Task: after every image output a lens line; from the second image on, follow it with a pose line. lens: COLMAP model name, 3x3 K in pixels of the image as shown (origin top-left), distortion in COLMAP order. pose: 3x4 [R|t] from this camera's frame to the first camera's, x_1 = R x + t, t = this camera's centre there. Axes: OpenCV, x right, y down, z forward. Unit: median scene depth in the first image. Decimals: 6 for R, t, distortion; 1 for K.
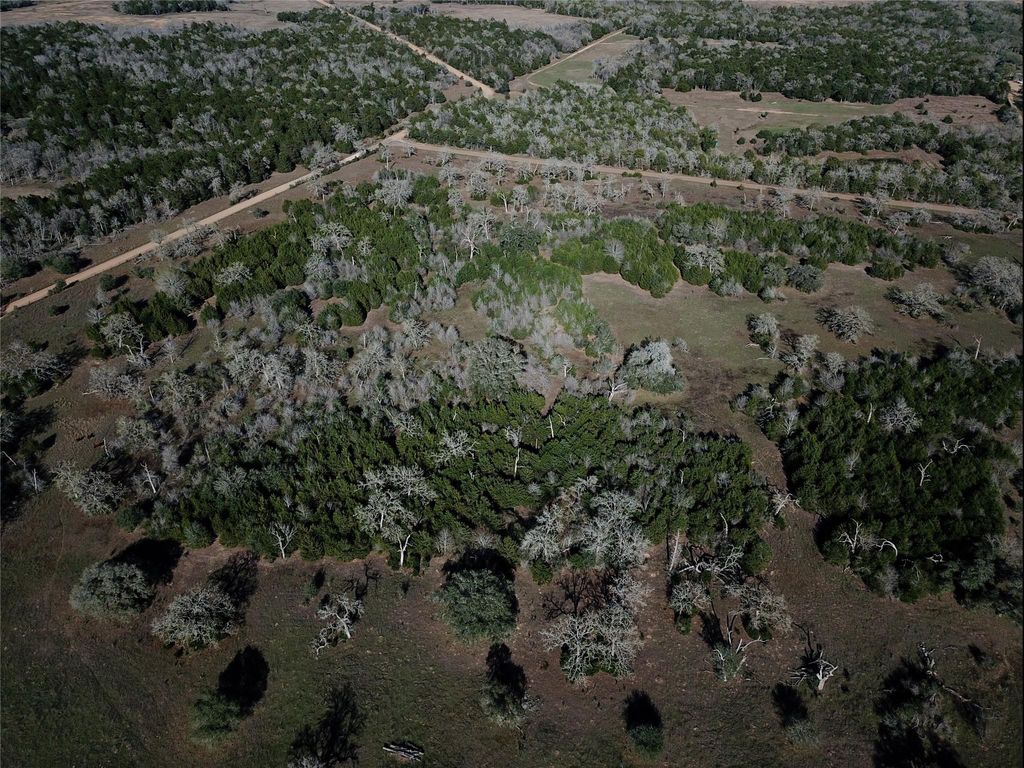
lens RADIAL K [[793.6, 0, 505.2], [0, 793.6, 382.1], [0, 0, 1]] dist [0.010397, -0.001611]
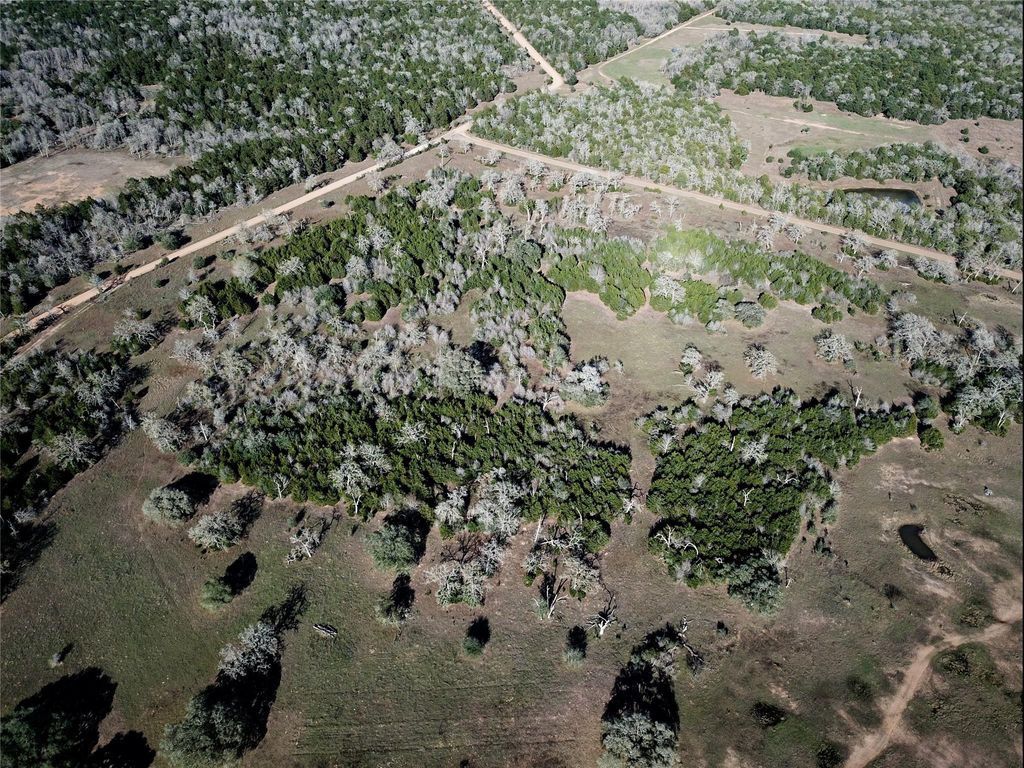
lens RADIAL K [[793.6, 0, 505.2], [0, 793.6, 382.1], [0, 0, 1]] dist [0.010397, -0.001611]
pose [[0.986599, 0.114982, -0.115766, 0.169027], [-0.104932, 0.990447, 0.089470, -0.102072], [0.124947, -0.076123, 0.989239, -0.239892]]
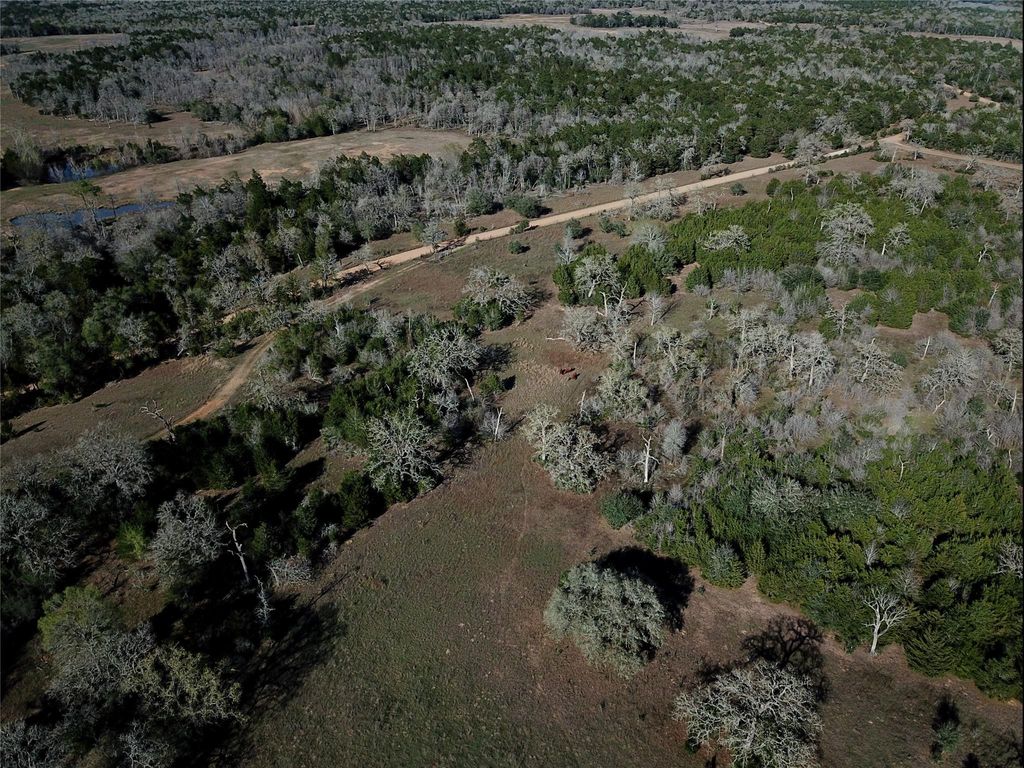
lens RADIAL K [[793.6, 0, 505.2], [0, 793.6, 382.1], [0, 0, 1]] dist [0.010397, -0.001611]
pose [[0.894048, 0.215189, -0.392903, -0.198899], [-0.237644, 0.971313, -0.008780, 0.059894], [0.379742, 0.101220, 0.919538, 0.208794]]
